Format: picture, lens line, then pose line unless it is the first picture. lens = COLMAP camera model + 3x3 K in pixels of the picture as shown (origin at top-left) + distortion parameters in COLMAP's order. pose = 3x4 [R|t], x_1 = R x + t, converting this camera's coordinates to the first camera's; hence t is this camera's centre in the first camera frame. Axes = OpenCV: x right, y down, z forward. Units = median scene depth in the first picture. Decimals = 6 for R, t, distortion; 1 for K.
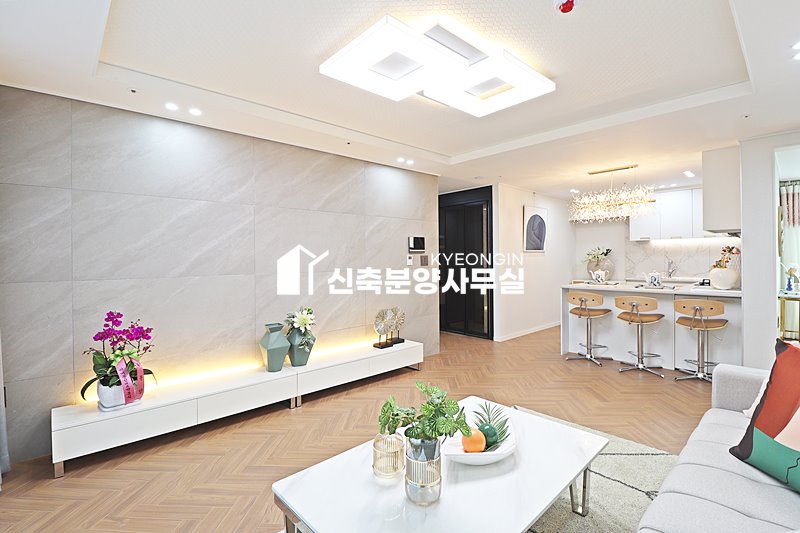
lens RADIAL K [[372.1, 0, 399.3], [0, 372.1, 258.9], [0, 0, 1]] dist [0.000836, -0.011177]
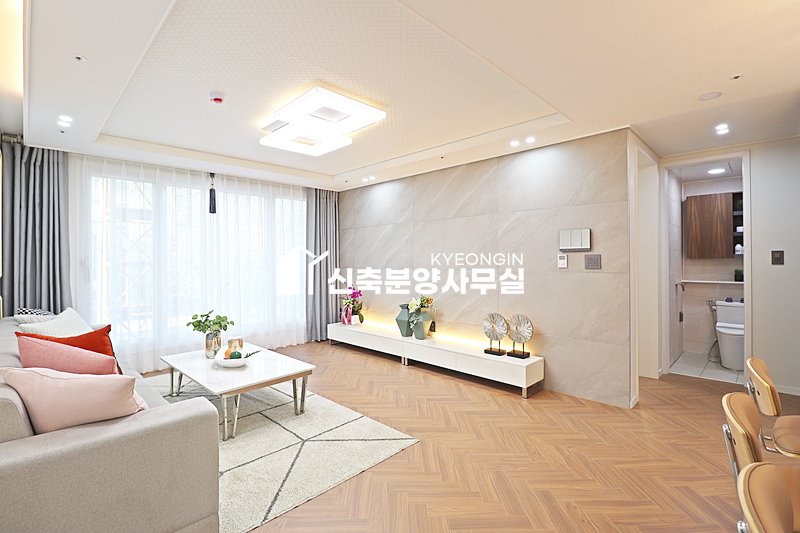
lens RADIAL K [[372.1, 0, 399.3], [0, 372.1, 258.9], [0, 0, 1]] dist [0.000836, -0.011177]
pose [[0.045119, 0.007198, -0.998956, 0.933705], [0.005210, 0.999959, 0.007441, -0.009687], [0.998968, -0.005540, 0.045079, 0.766605]]
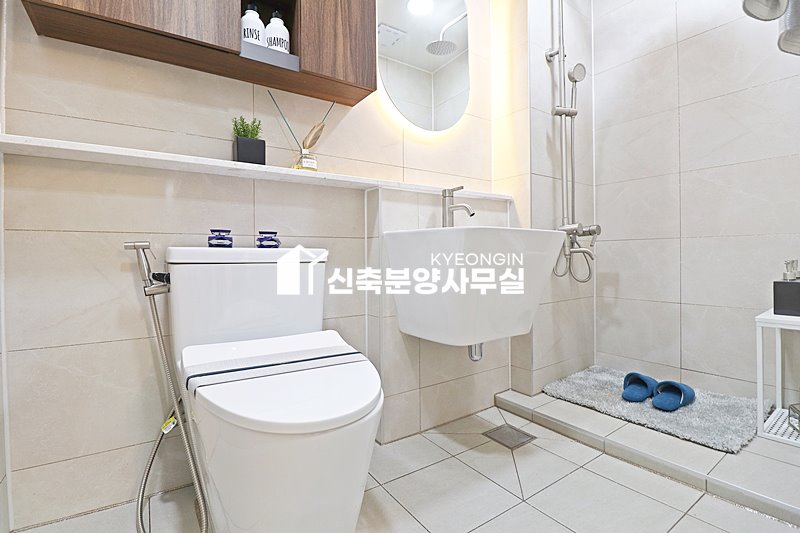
lens RADIAL K [[372.1, 0, 399.3], [0, 372.1, 258.9], [0, 0, 1]] dist [0.000836, -0.011177]
pose [[0.990374, -0.001323, -0.138411, -0.092919], [0.002755, 0.999945, 0.010160, 0.159722], [0.138390, -0.010443, 0.990323, 1.673605]]
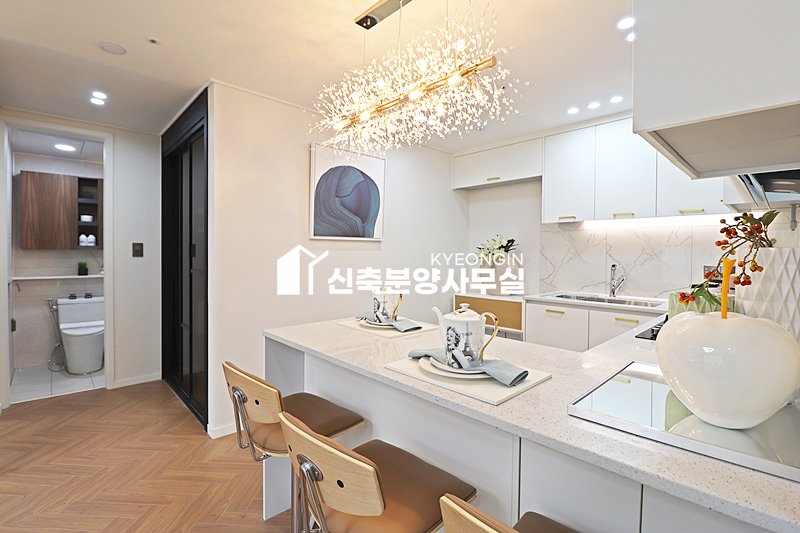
lens RADIAL K [[372.1, 0, 399.3], [0, 372.1, 258.9], [0, 0, 1]] dist [0.000836, -0.011177]
pose [[0.999797, 0.016937, 0.010918, 0.706164], [-0.017128, 0.999698, 0.017639, -0.006190], [-0.010616, -0.017823, 0.999785, 0.812496]]
